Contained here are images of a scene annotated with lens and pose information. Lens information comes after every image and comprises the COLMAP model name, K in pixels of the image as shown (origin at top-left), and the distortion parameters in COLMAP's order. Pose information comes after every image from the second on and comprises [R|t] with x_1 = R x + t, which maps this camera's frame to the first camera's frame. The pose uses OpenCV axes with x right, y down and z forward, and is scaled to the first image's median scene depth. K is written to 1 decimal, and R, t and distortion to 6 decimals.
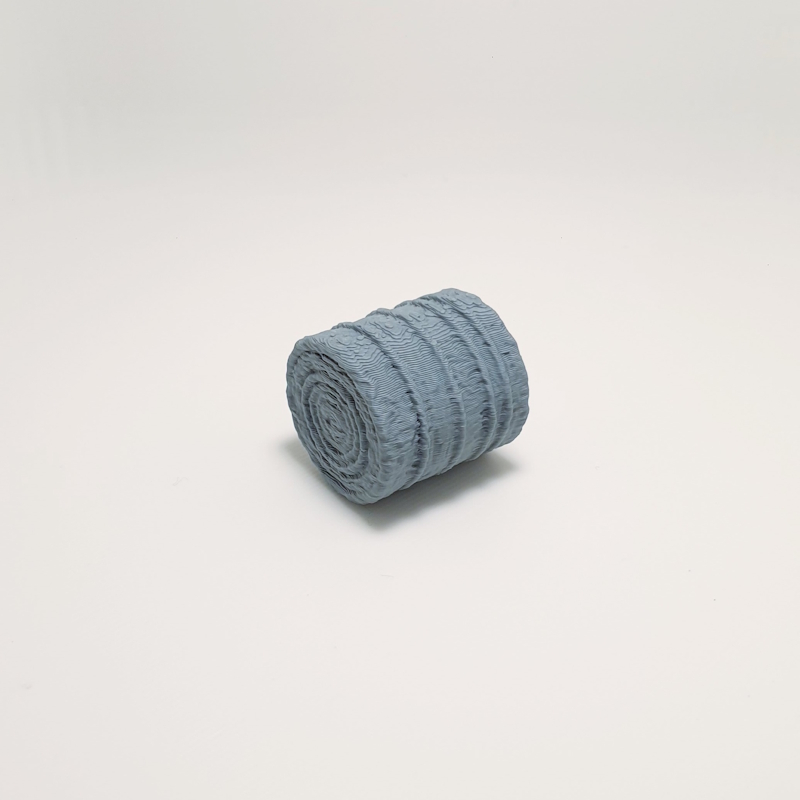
lens RADIAL K [[1285.8, 0, 400.0], [0, 1285.8, 400.0], [0, 0, 1]] dist [0.003745, 0.000968]
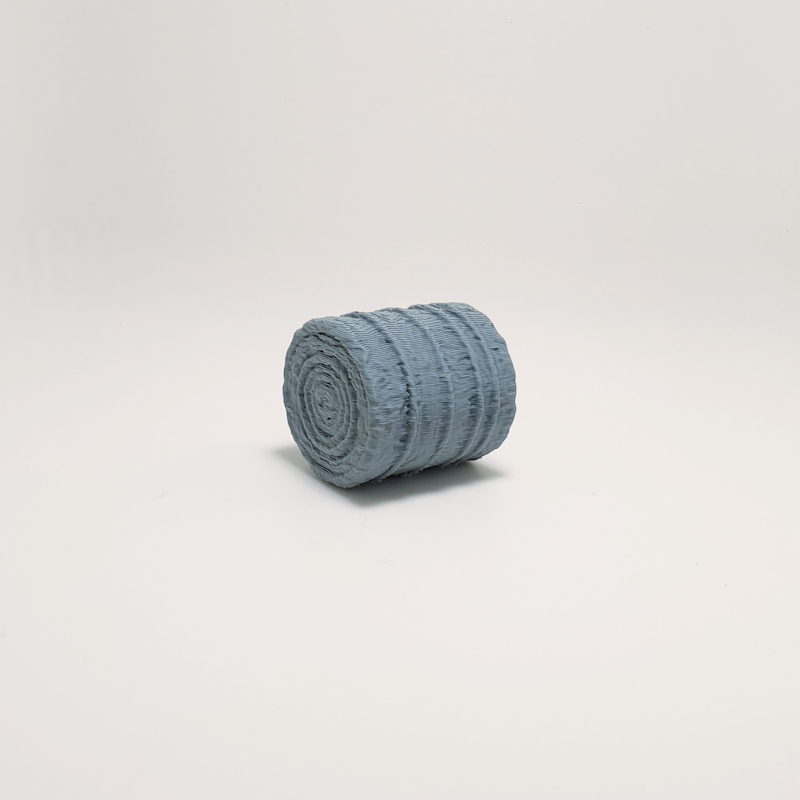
lens RADIAL K [[1285.8, 0, 400.0], [0, 1285.8, 400.0], [0, 0, 1]] dist [0.003745, 0.000968]
pose [[0.998652, 0.050366, -0.012557, 0.020657], [-0.051895, 0.963231, -0.263614, 0.287694], [-0.001182, 0.263910, 0.964547, 0.002317]]
